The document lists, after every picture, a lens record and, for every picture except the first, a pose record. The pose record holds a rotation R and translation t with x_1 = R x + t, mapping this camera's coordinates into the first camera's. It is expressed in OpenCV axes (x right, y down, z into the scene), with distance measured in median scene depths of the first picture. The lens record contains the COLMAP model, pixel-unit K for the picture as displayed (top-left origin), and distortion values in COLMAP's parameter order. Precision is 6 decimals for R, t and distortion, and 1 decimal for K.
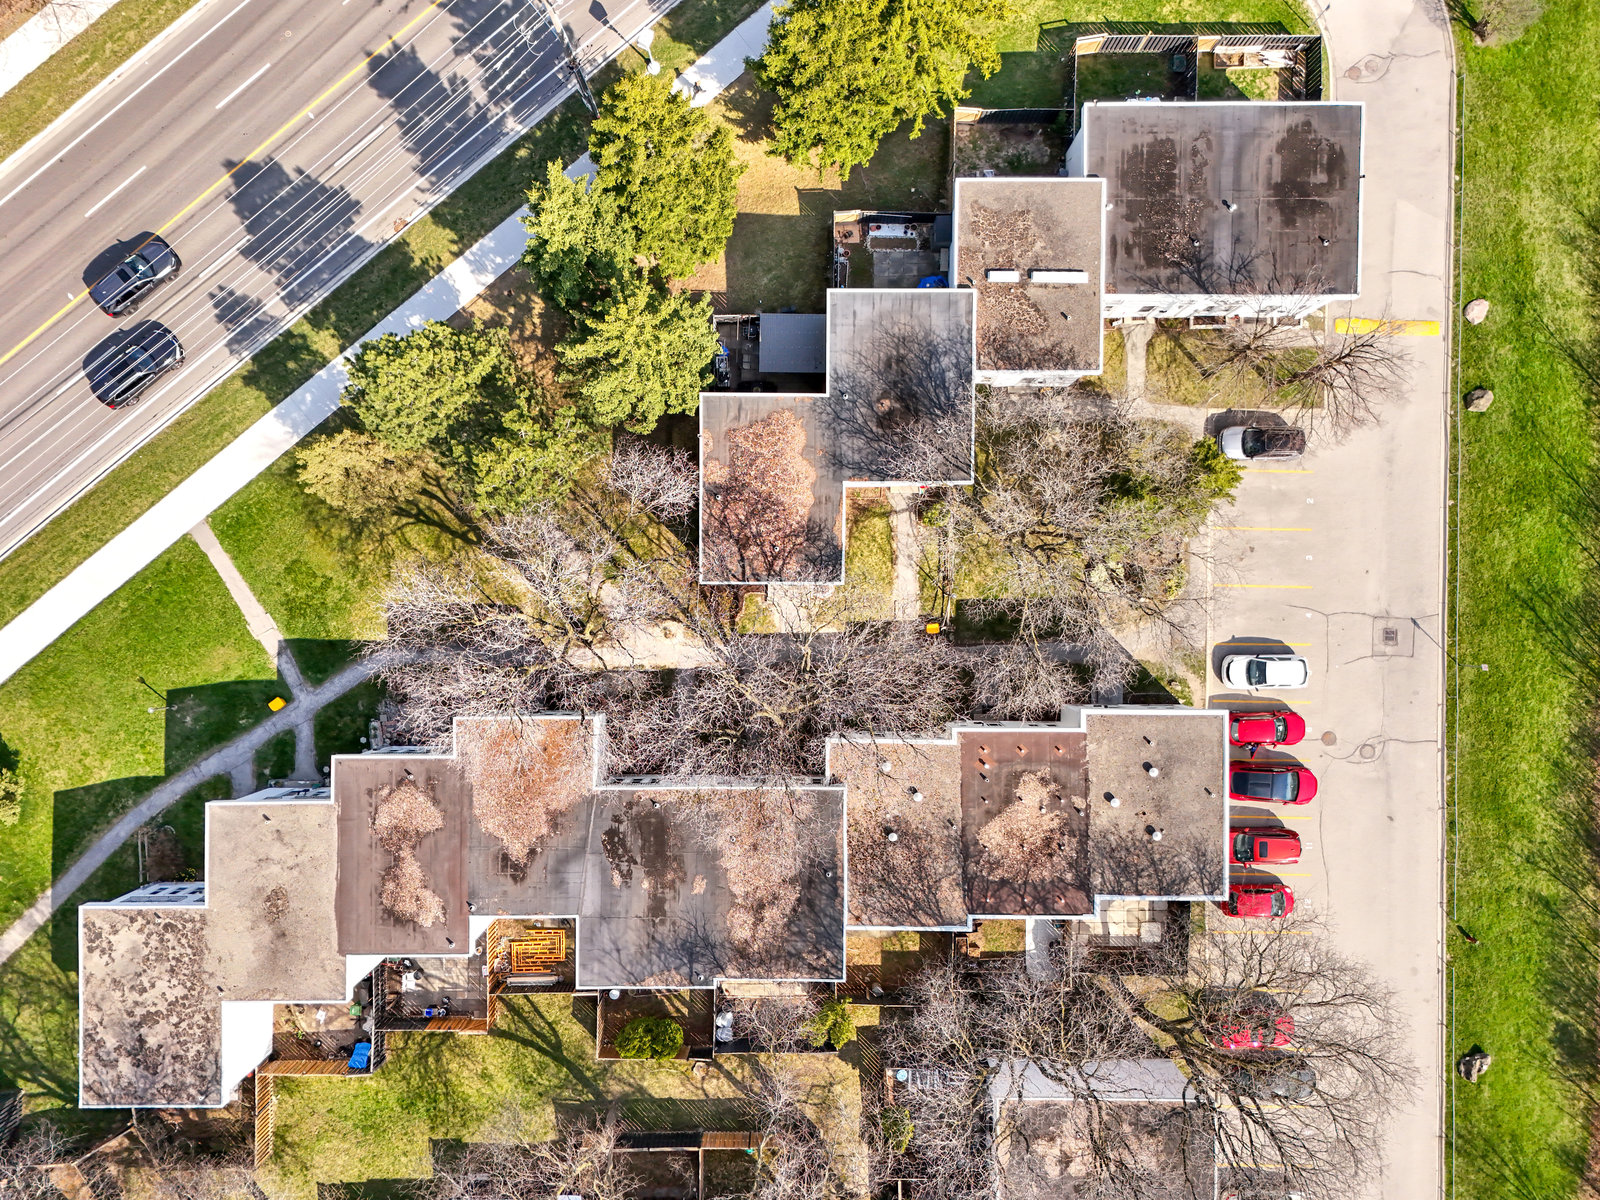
lens RADIAL K [[1185.9, 0, 800.0], [0, 1185.9, 600.0], [0, 0, 1]] dist [0.001781, 0.002216]
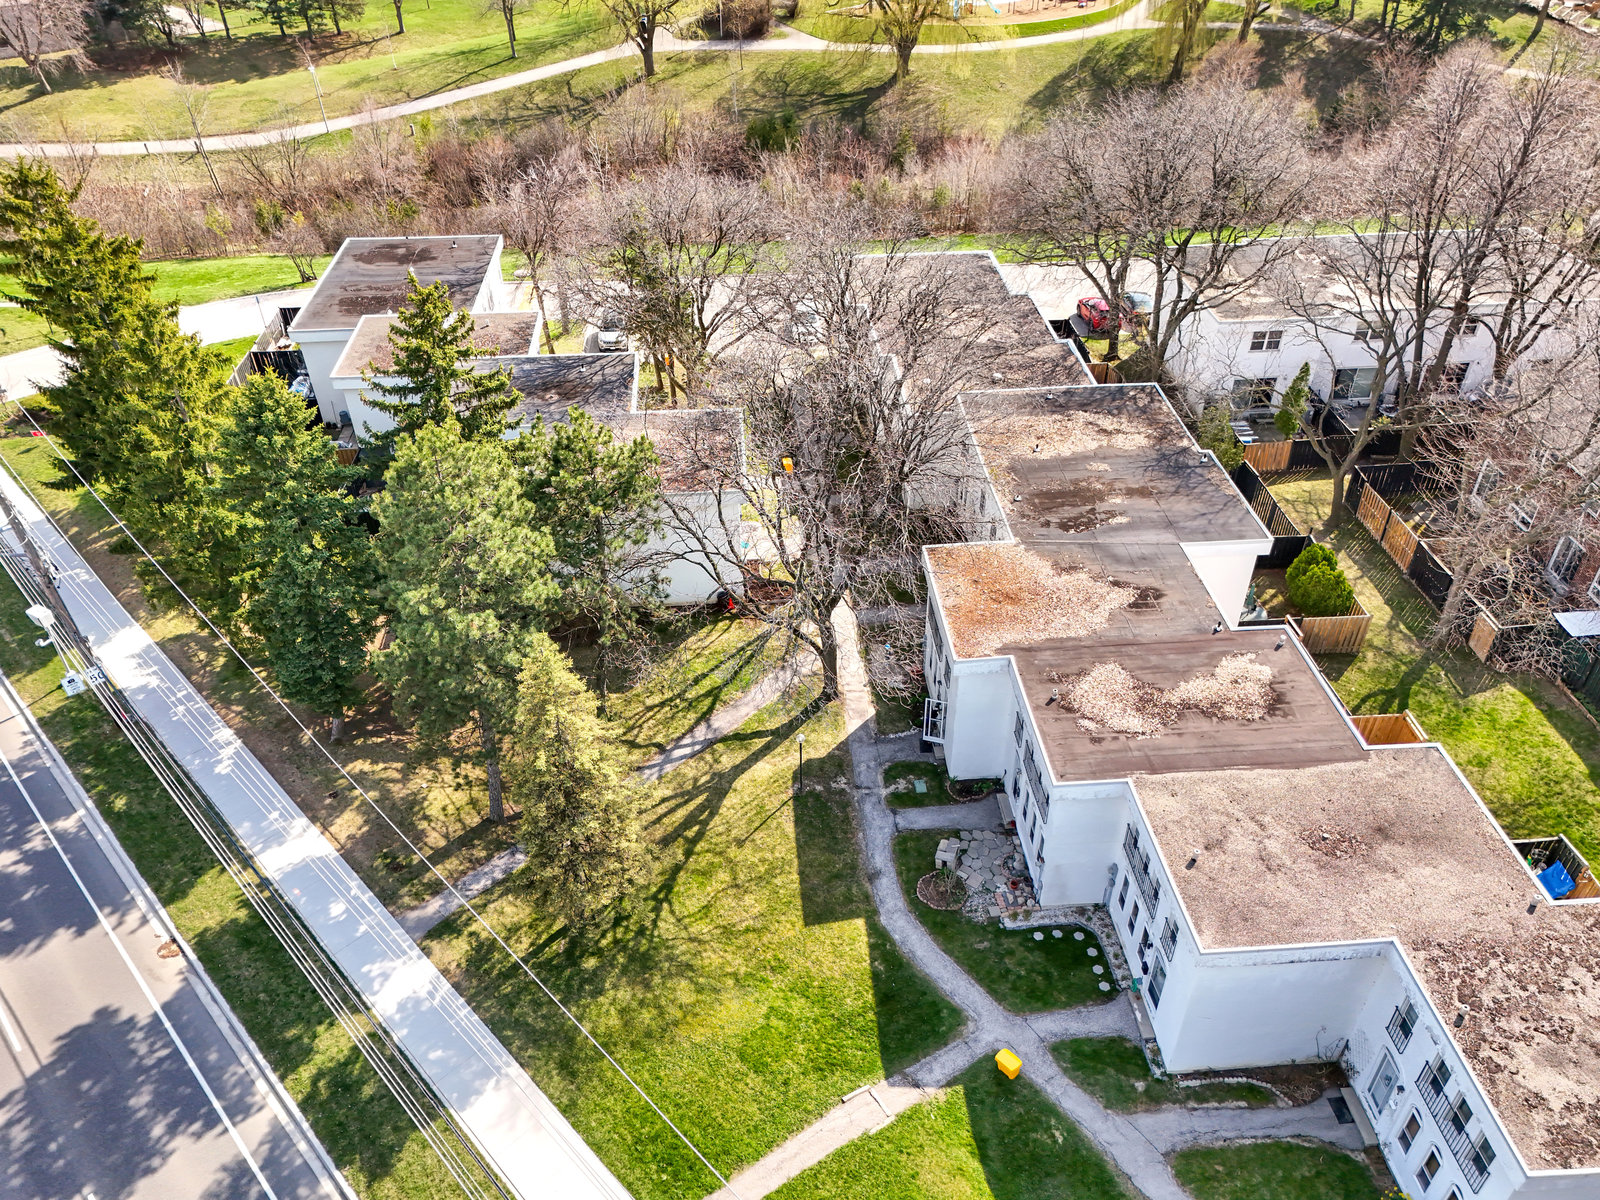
lens RADIAL K [[1185.9, 0, 800.0], [0, 1185.9, 600.0], [0, 0, 1]] dist [0.001781, 0.002216]
pose [[-0.072267, -0.599438, 0.797152, -0.733262], [0.997346, -0.050523, 0.052424, -0.022227], [0.008850, 0.798825, 0.601498, 0.506960]]
